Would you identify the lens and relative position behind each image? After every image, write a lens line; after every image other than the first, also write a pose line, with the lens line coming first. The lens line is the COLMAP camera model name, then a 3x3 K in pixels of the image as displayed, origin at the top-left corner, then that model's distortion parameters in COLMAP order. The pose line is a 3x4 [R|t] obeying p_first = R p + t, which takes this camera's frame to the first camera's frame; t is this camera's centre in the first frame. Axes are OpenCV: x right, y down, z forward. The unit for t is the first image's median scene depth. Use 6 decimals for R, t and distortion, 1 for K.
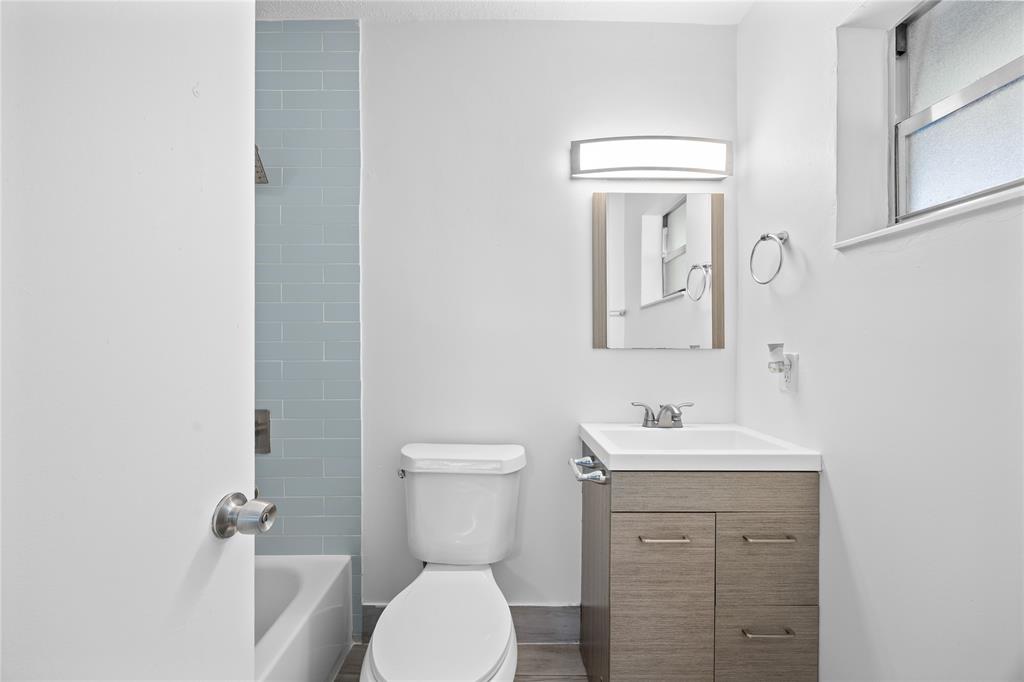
lens RADIAL K [[387.3, 0, 513.7], [0, 387.3, 341.4], [0, 0, 1]] dist [0.000004, 0.000928]
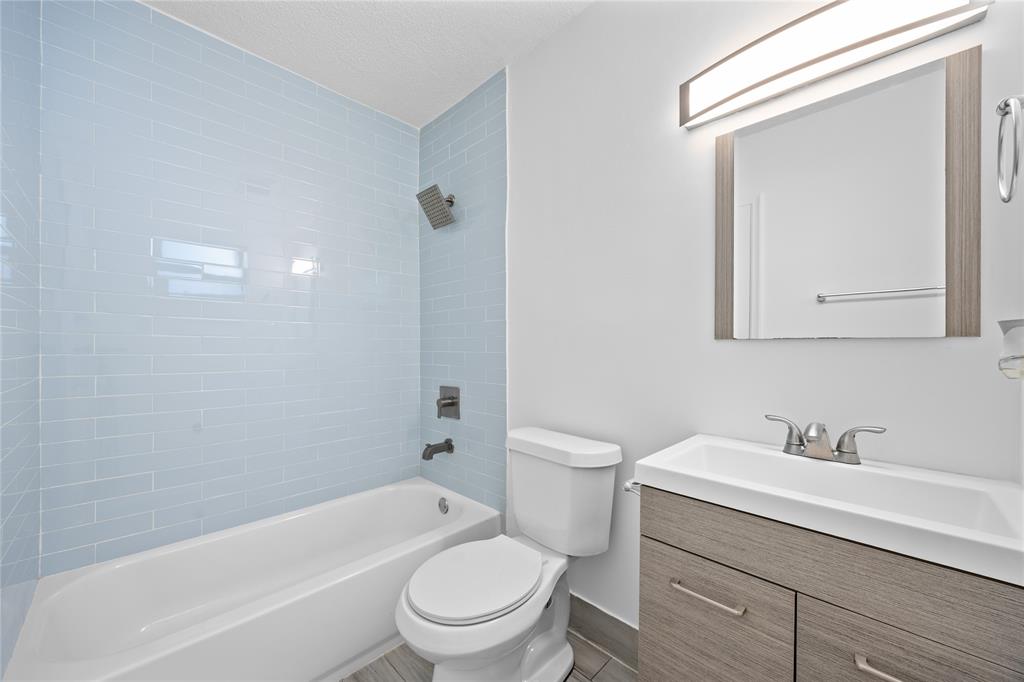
lens RADIAL K [[387.3, 0, 512.9], [0, 387.3, 347.4], [0, 0, 1]] dist [0.000004, 0.000928]
pose [[0.707606, 0.001704, -0.706606, 0.555795], [0.001065, 0.999993, 0.003478, 0.036775], [0.706607, -0.003214, 0.707599, 0.200950]]
